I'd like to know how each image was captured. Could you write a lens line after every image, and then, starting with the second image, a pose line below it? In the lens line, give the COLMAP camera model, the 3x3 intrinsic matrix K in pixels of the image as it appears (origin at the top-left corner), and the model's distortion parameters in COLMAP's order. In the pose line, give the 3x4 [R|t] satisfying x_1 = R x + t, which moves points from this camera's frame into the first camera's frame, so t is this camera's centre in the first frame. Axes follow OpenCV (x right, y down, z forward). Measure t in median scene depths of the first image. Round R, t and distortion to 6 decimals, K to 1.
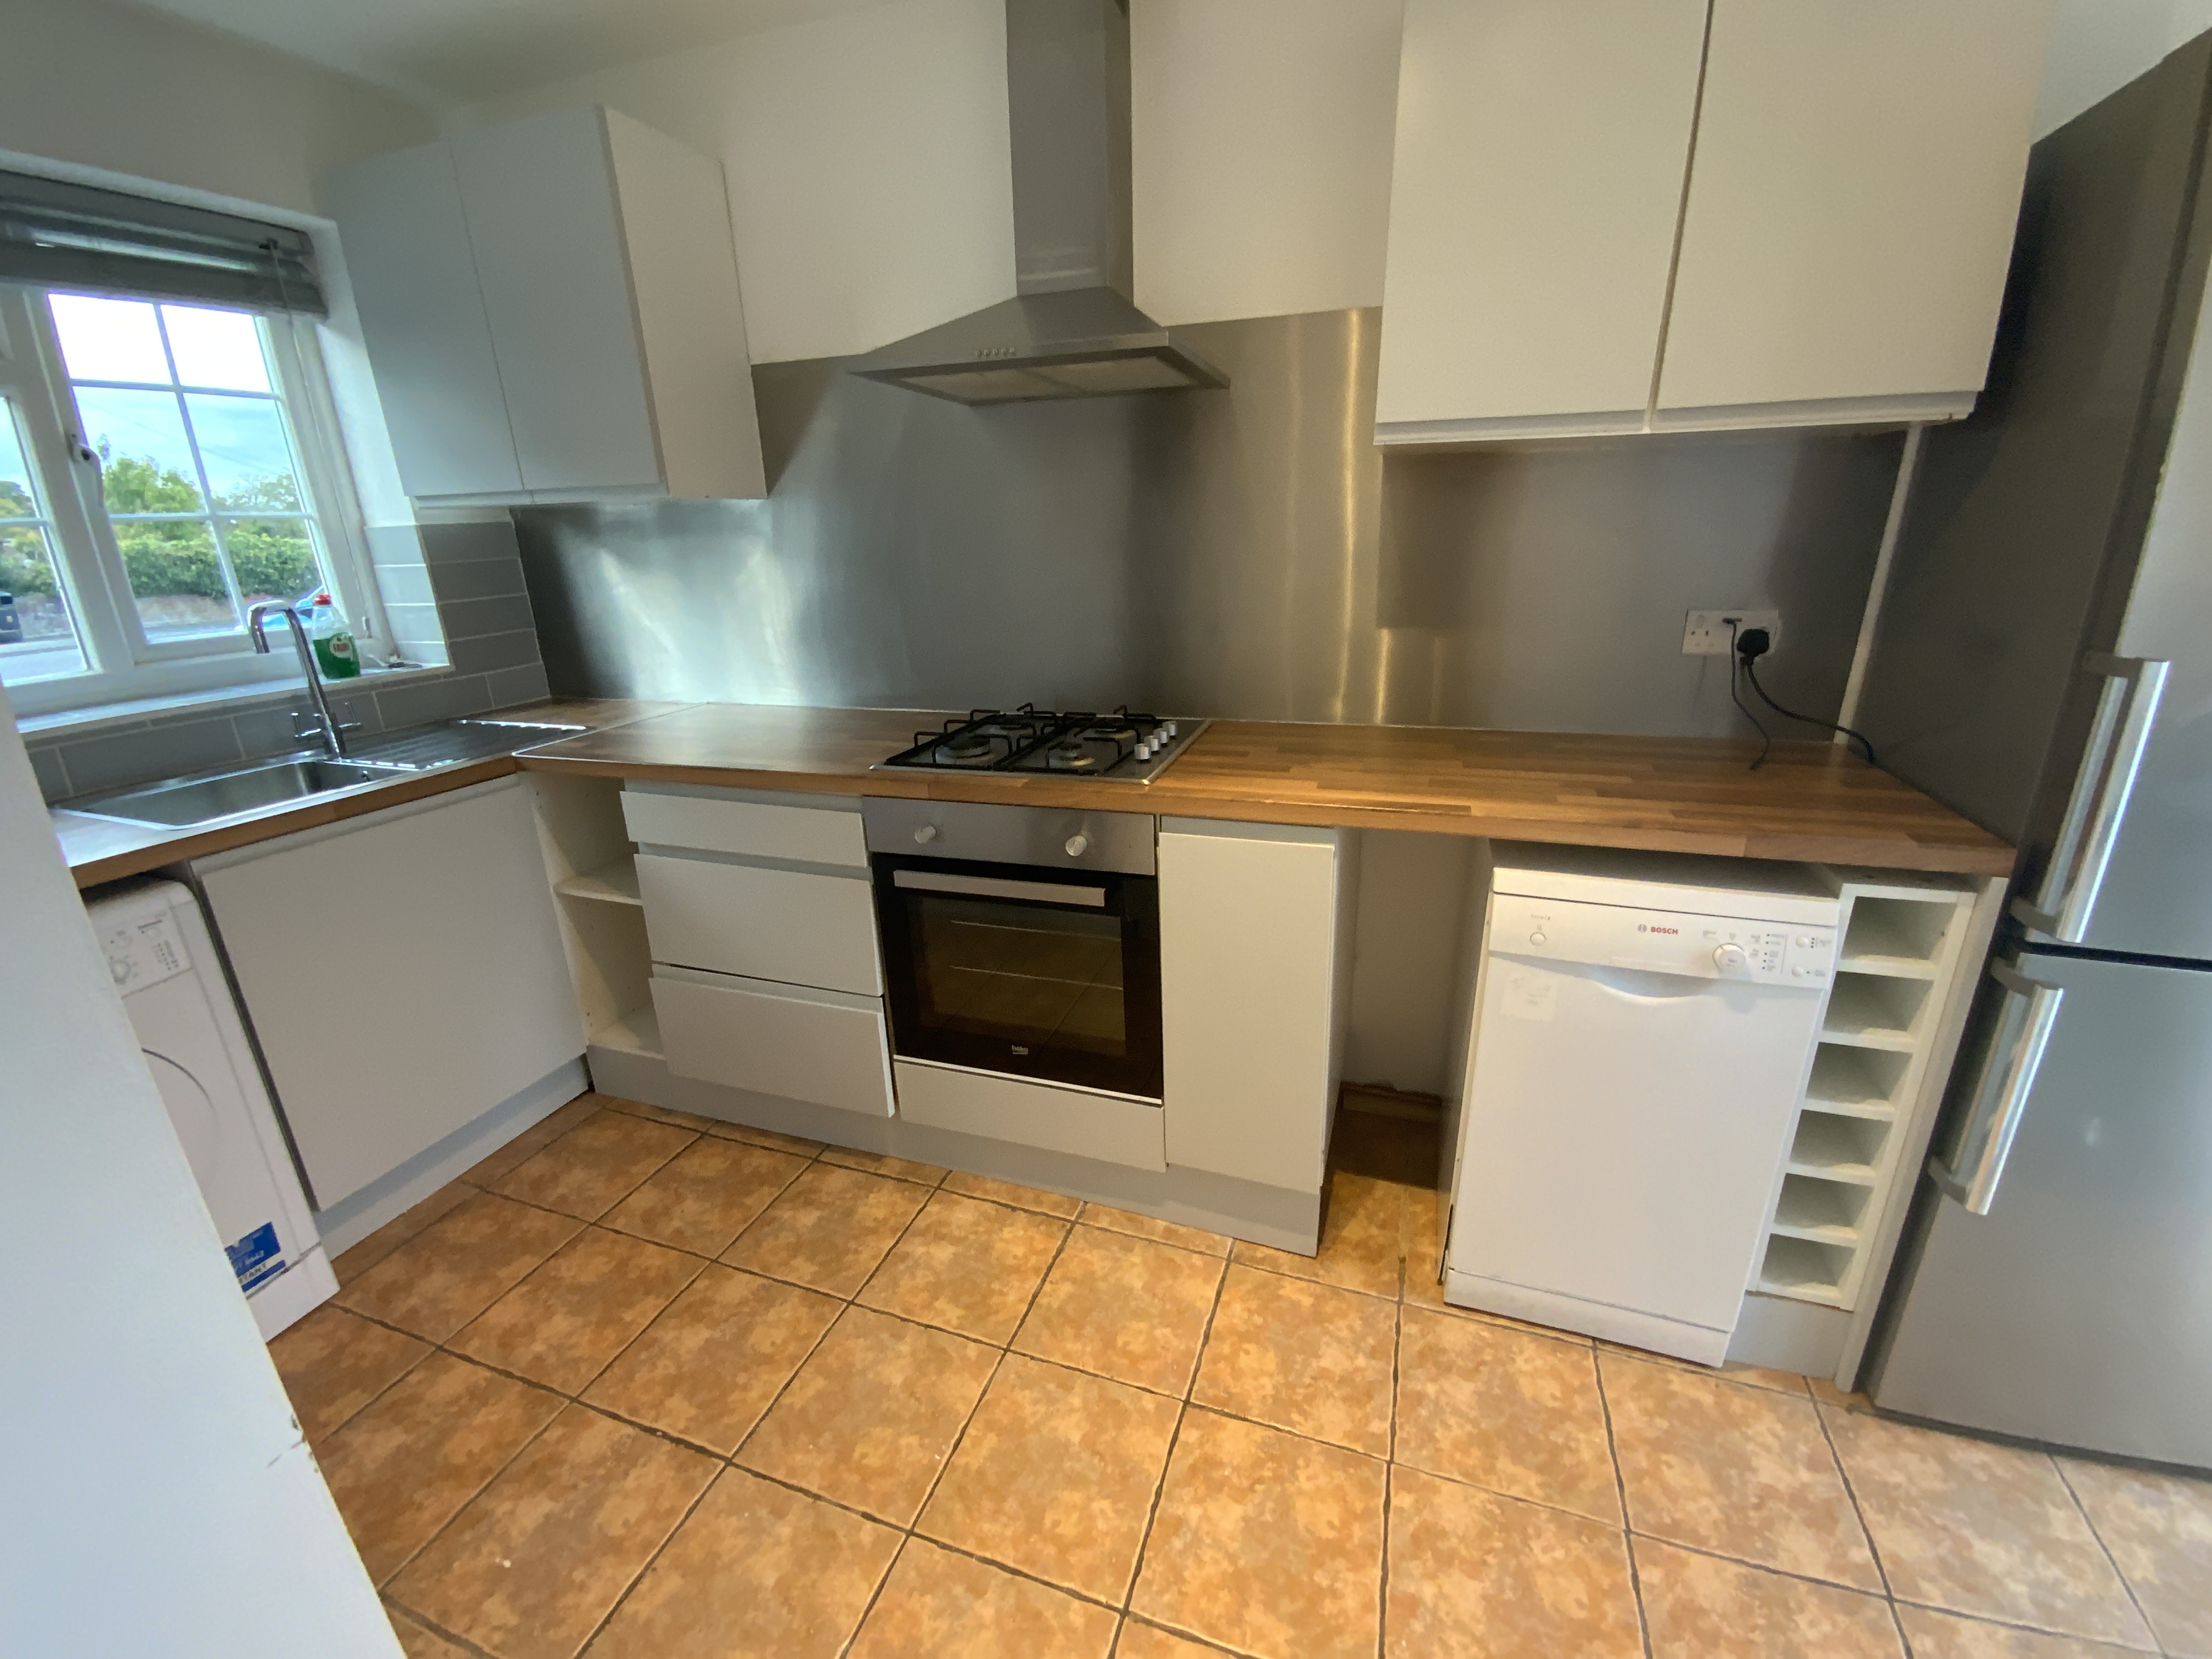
lens RADIAL K [[907.1, 0, 1111.2], [0, 907.1, 837.1], [0, 0, 1]] dist [0.013299, -0.012863]
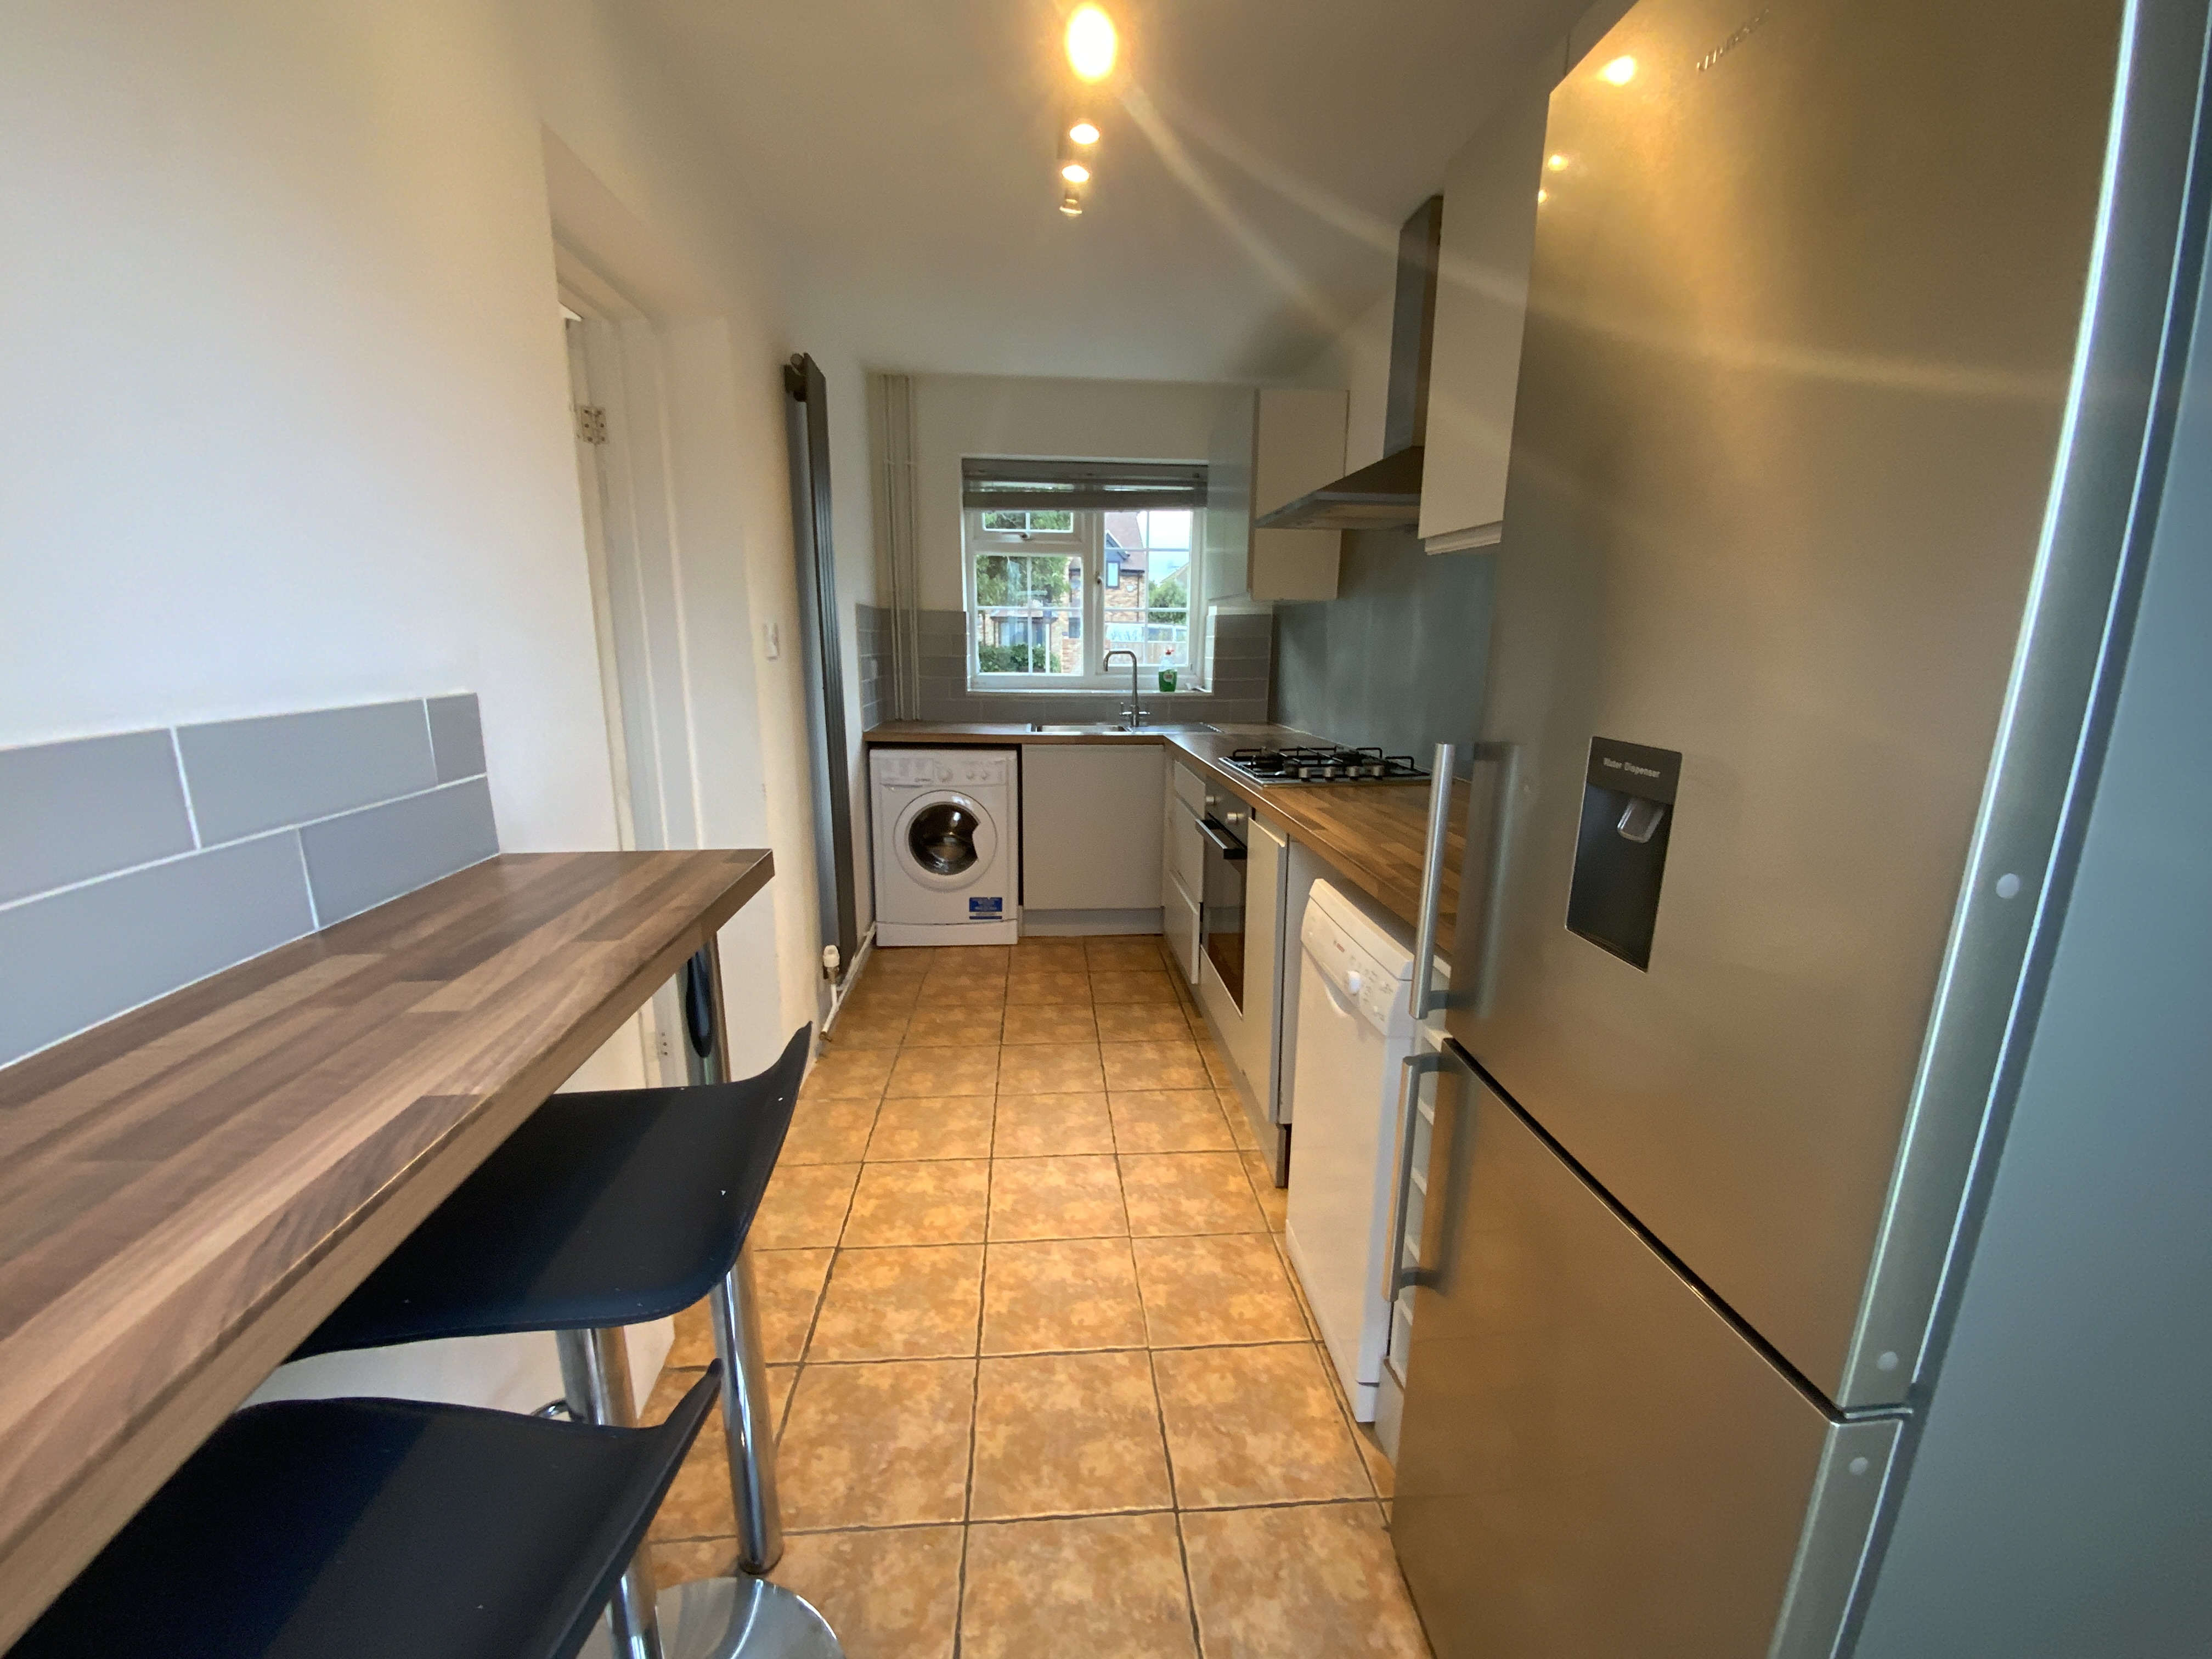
lens RADIAL K [[907.1, 0, 1111.2], [0, 907.1, 837.1], [0, 0, 1]] dist [0.013299, -0.012863]
pose [[0.403779, 0.231981, -0.884956, 1.218014], [-0.311710, 0.944322, 0.105319, -0.064441], [0.860116, 0.233324, 0.453608, 0.122235]]
